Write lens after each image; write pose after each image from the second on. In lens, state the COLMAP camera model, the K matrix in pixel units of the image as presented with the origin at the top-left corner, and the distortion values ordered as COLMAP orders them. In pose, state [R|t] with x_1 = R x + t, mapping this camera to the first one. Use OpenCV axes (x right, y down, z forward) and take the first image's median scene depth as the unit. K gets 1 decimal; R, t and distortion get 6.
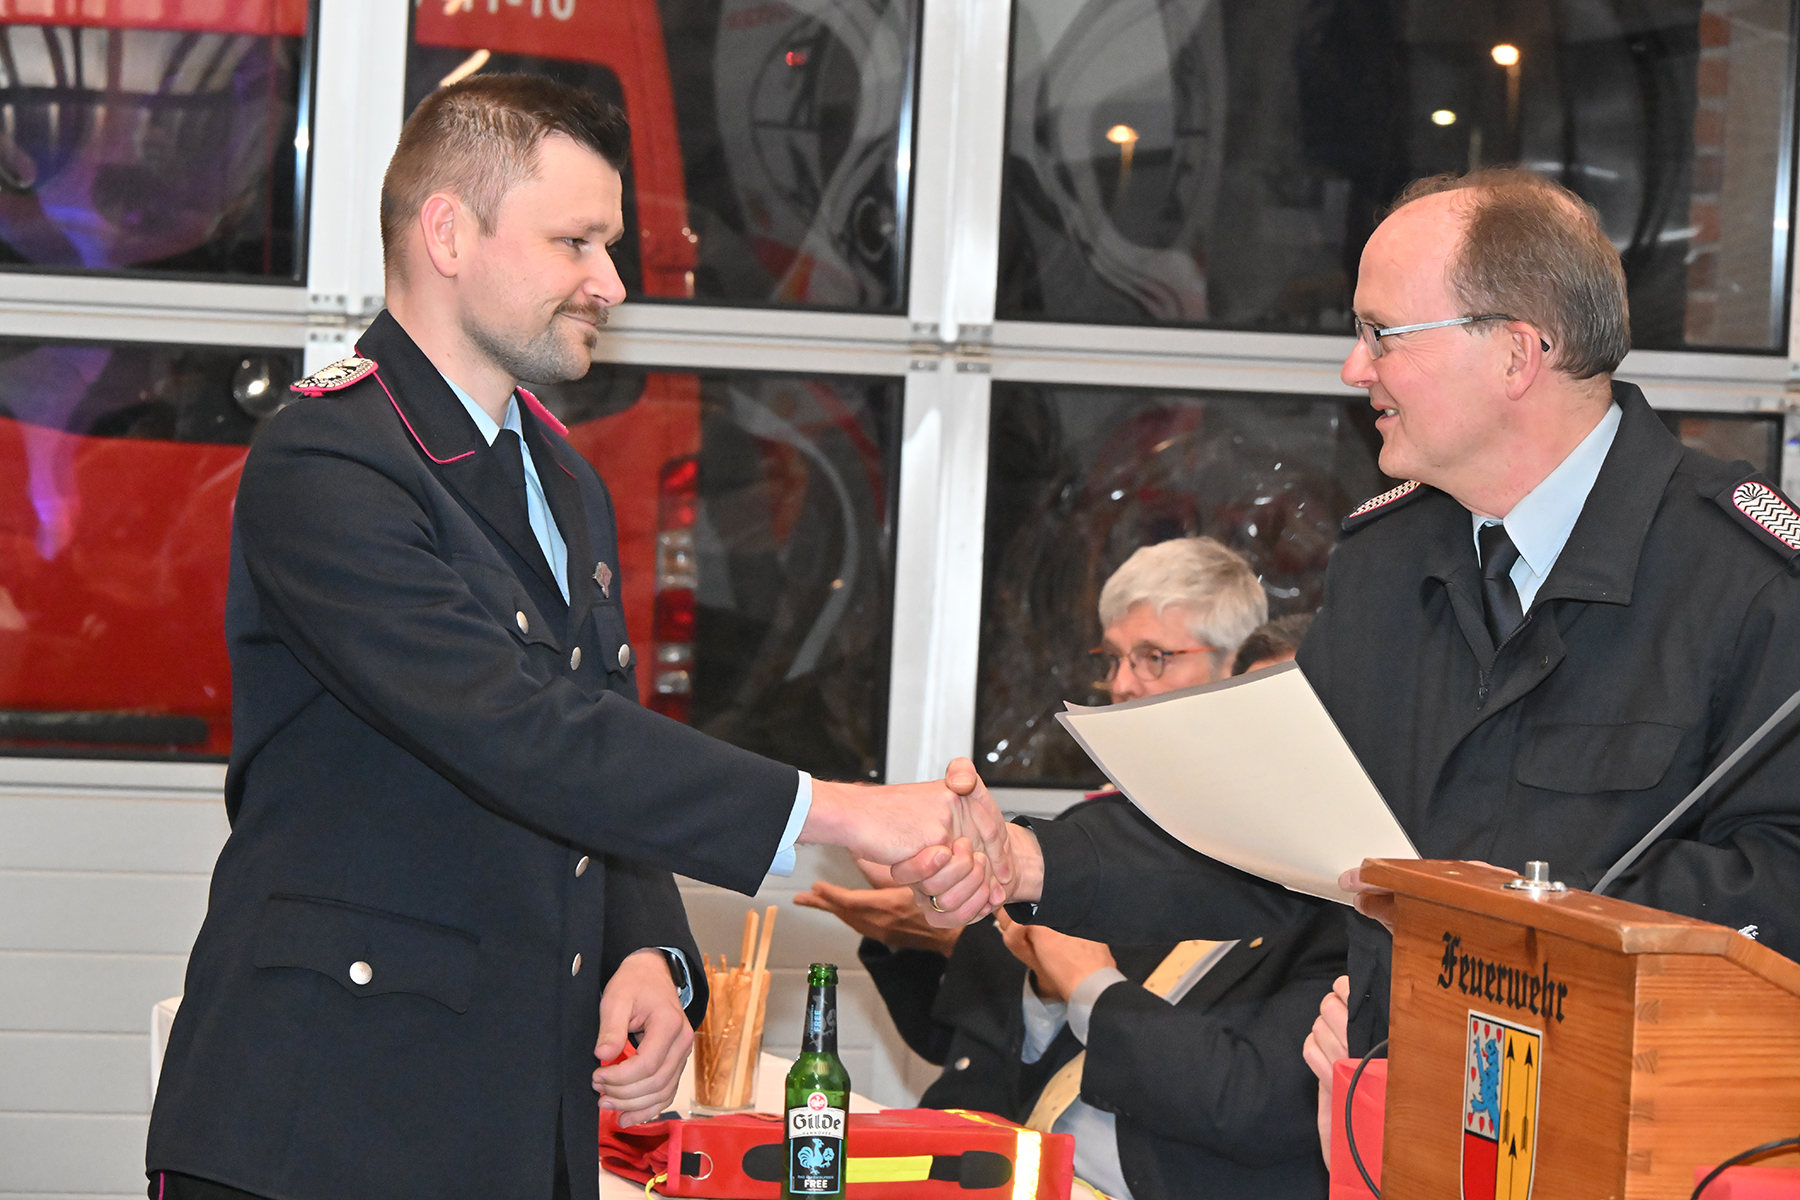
lens RADIAL K [[7130.4, 0, 895.7], [0, 7130.4, 602.2], [0, 0, 1]] dist [-0.052336, 0.000000]
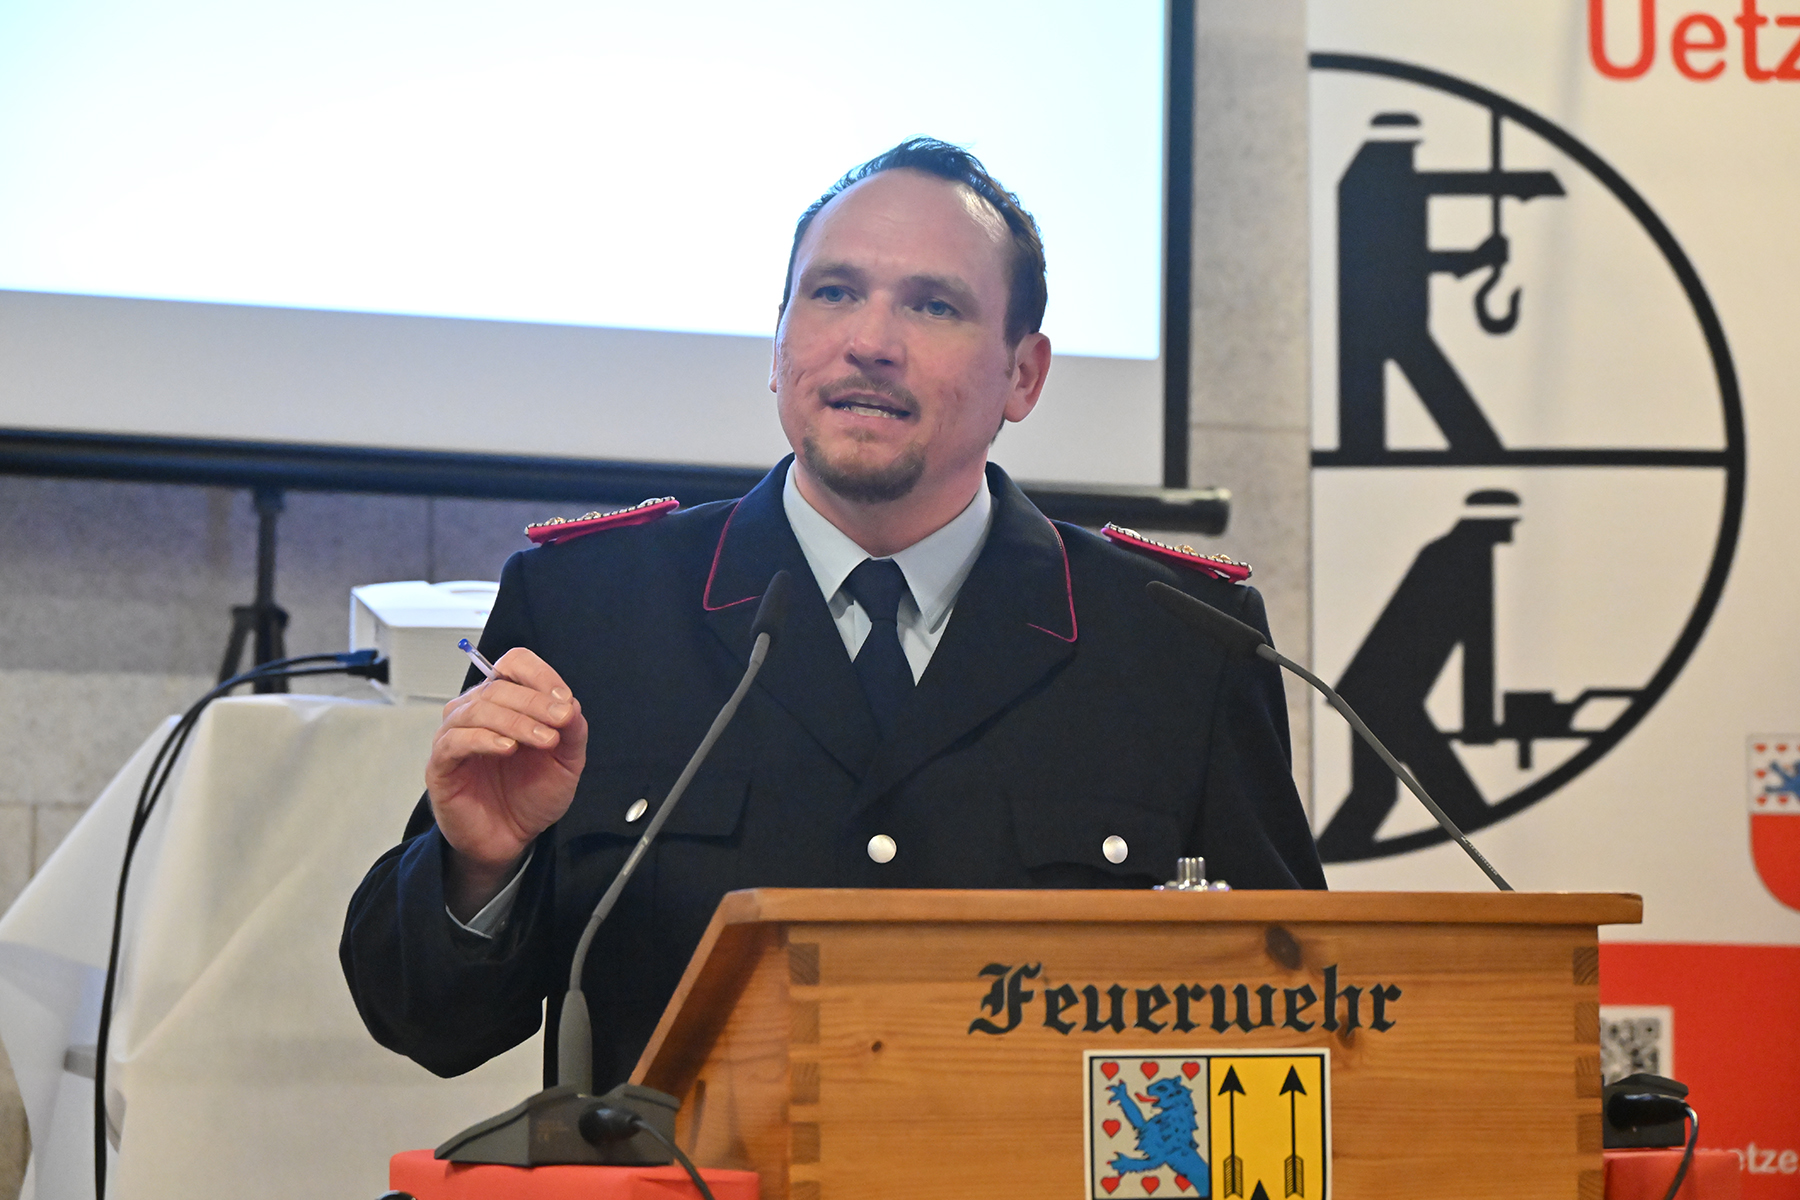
lens RADIAL K [[4171.6, 0, 892.1], [0, 4171.6, 609.5], [0, 0, 1]] dist [0.006651, 0.000000]
pose [[-0.050263, 0.063247, 0.996731, -0.275377], [0.042407, 0.997228, -0.061140, 0.024422], [-0.997835, 0.039196, -0.052806, 0.727277]]
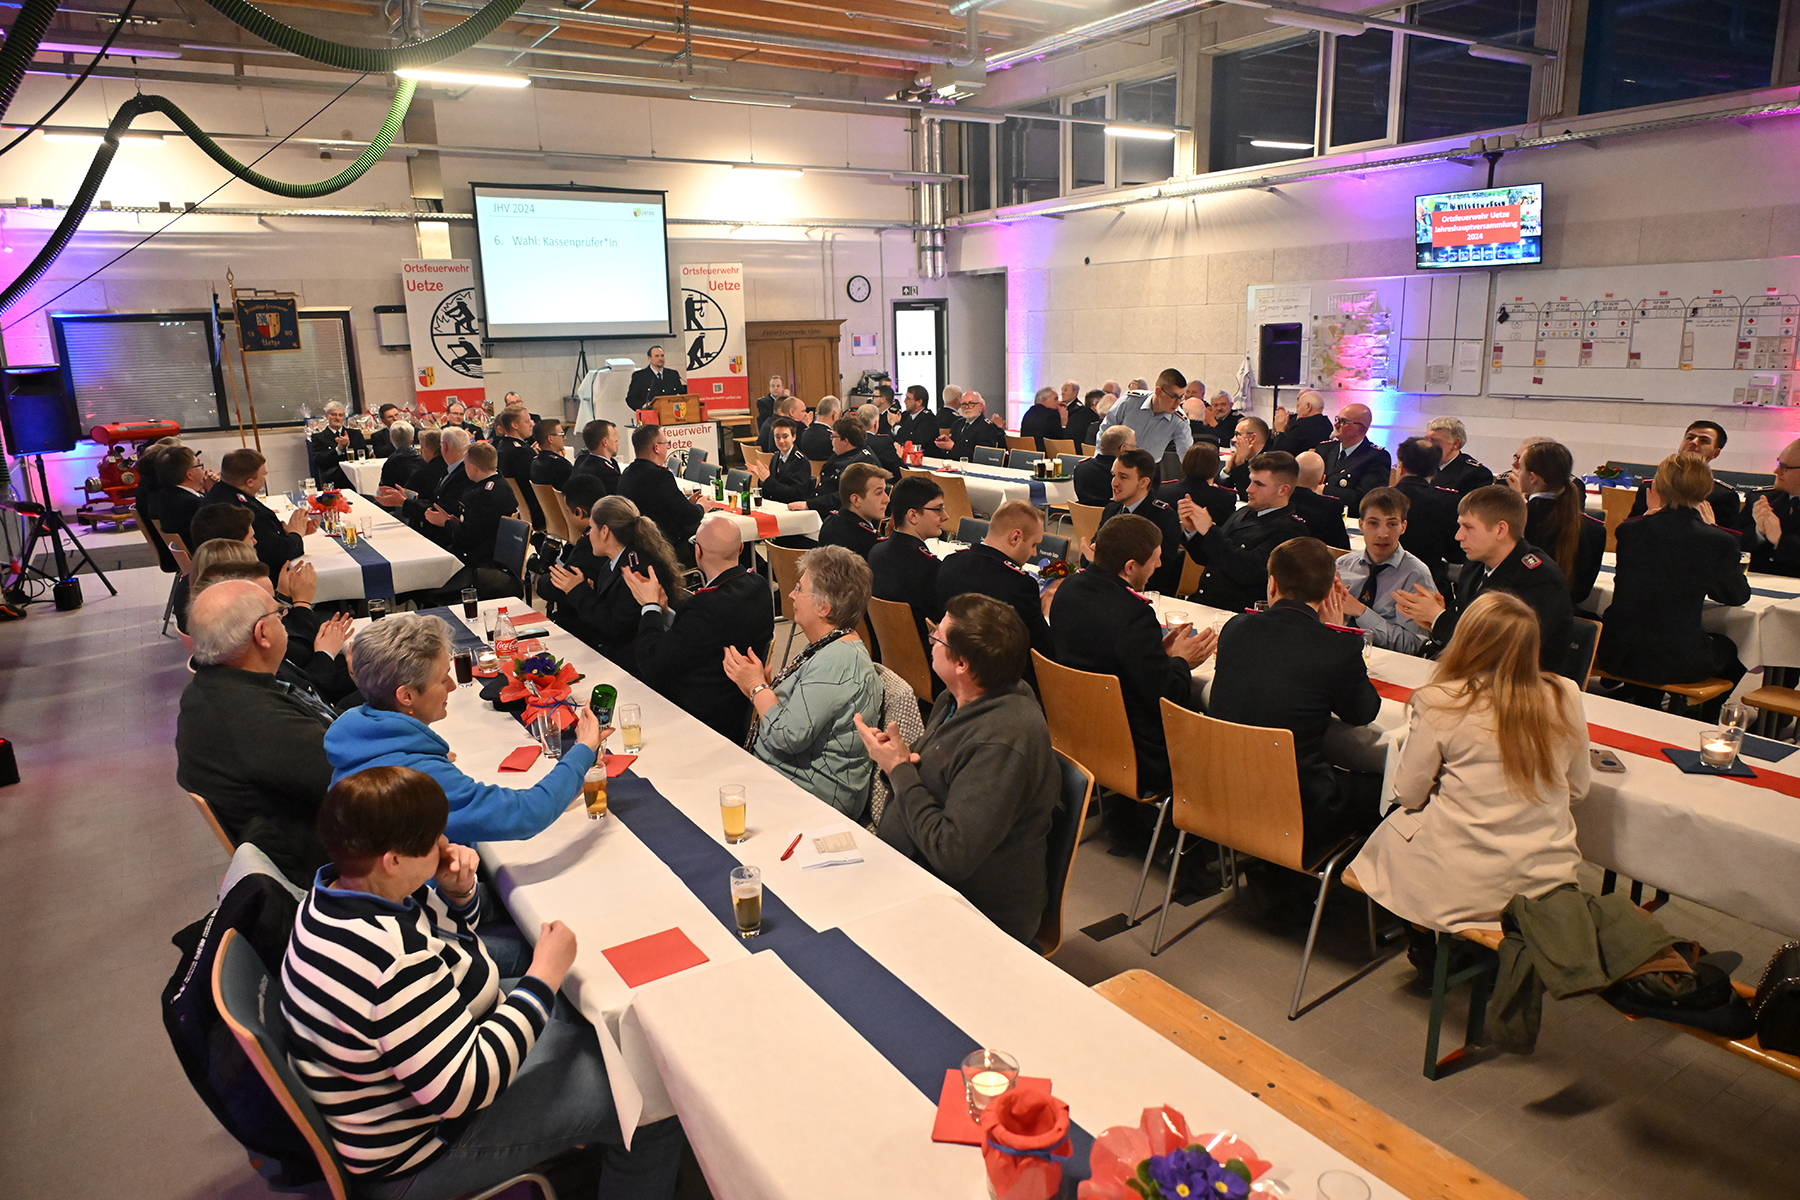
lens RADIAL K [[1167.0, 0, 901.5], [0, 1167.0, 612.8], [0, 0, 1]] dist [-0.003548, 0.007337]
pose [[-0.312427, -0.260739, 0.913458, -1.837294], [0.053064, 0.955302, 0.290832, -0.162110], [-0.948459, 0.139335, -0.284626, 0.926100]]
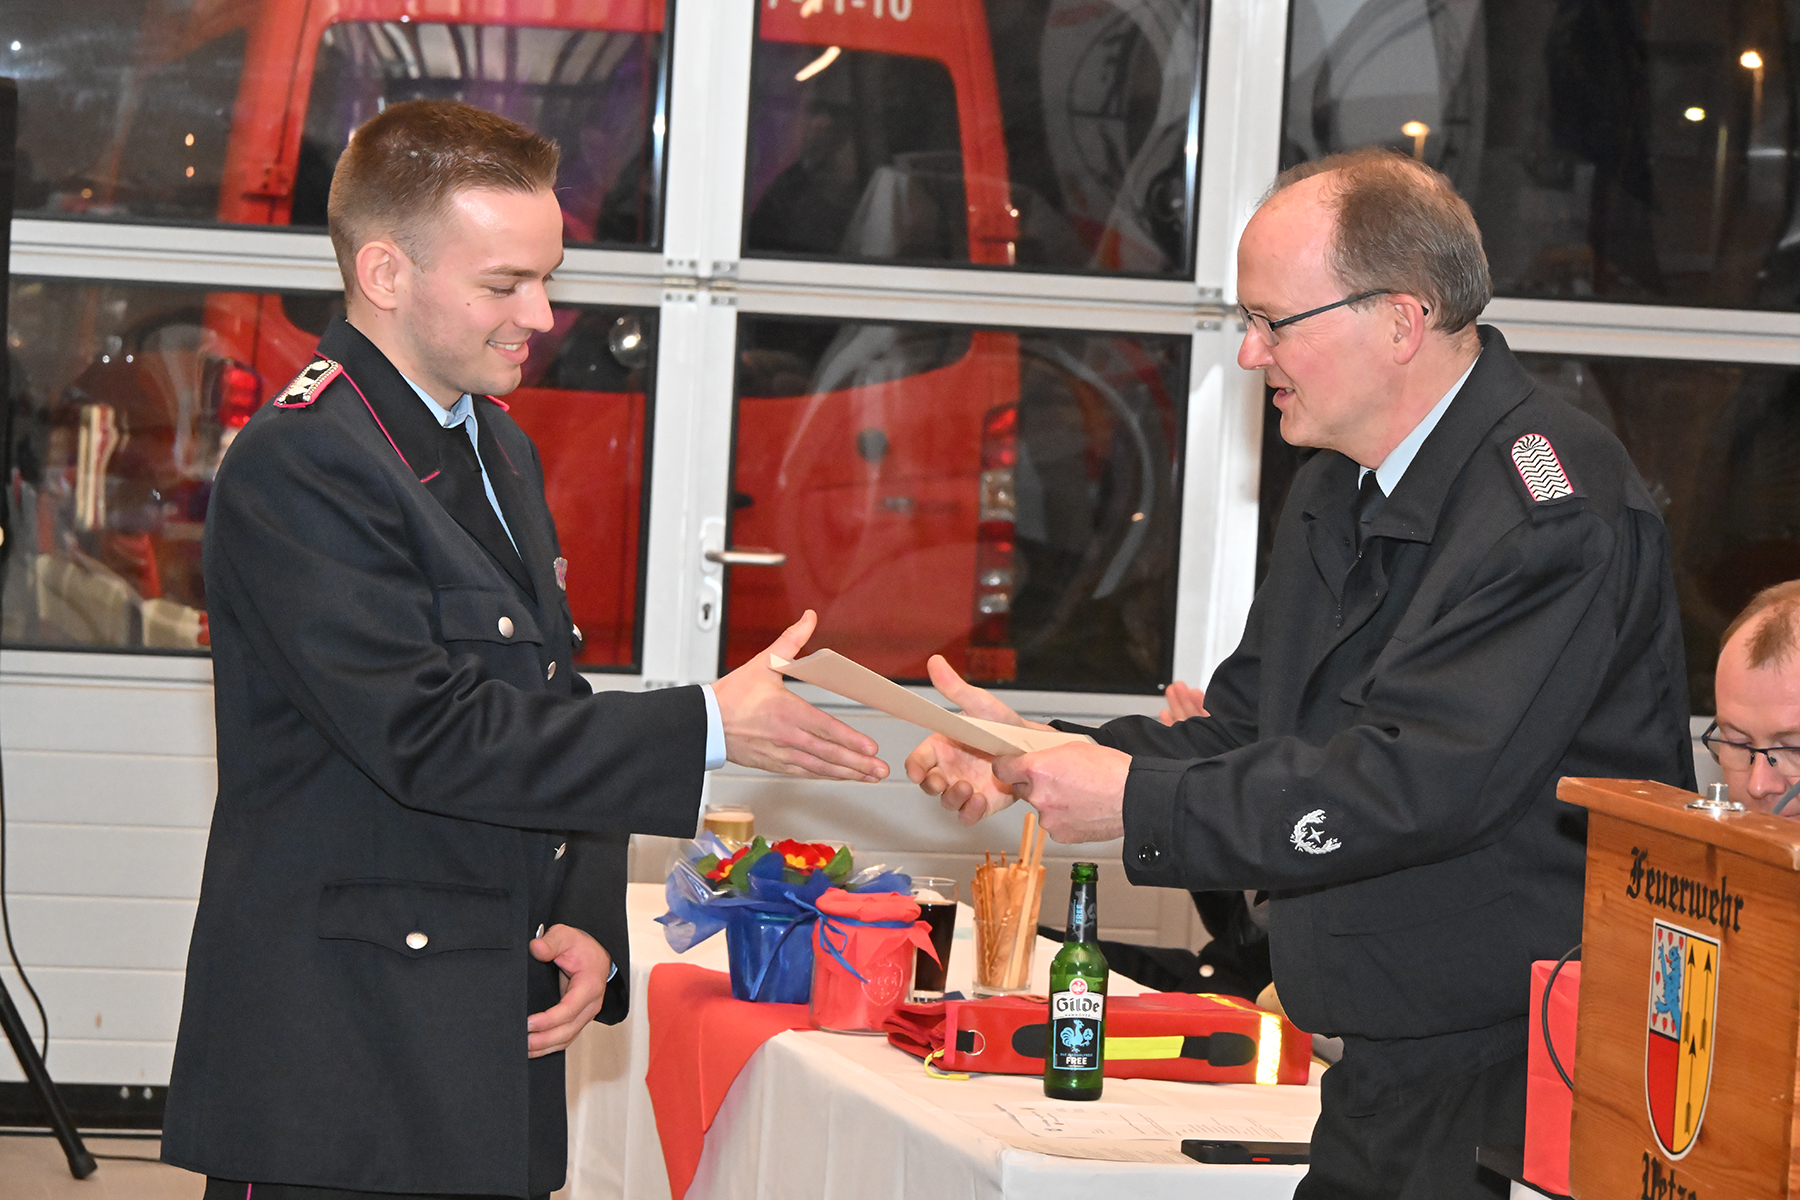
lens RADIAL K [[6129.1, 0, 902.2], [0, 6129.1, 599.5], [0, 0, 1]] dist [0.017022, 0.000000]
pose [[0.998639, 0.007950, -0.051552, 0.009536], [-0.007362, 0.999906, 0.011570, -0.001022], [0.051639, -0.011174, 0.998603, 0.042346]]
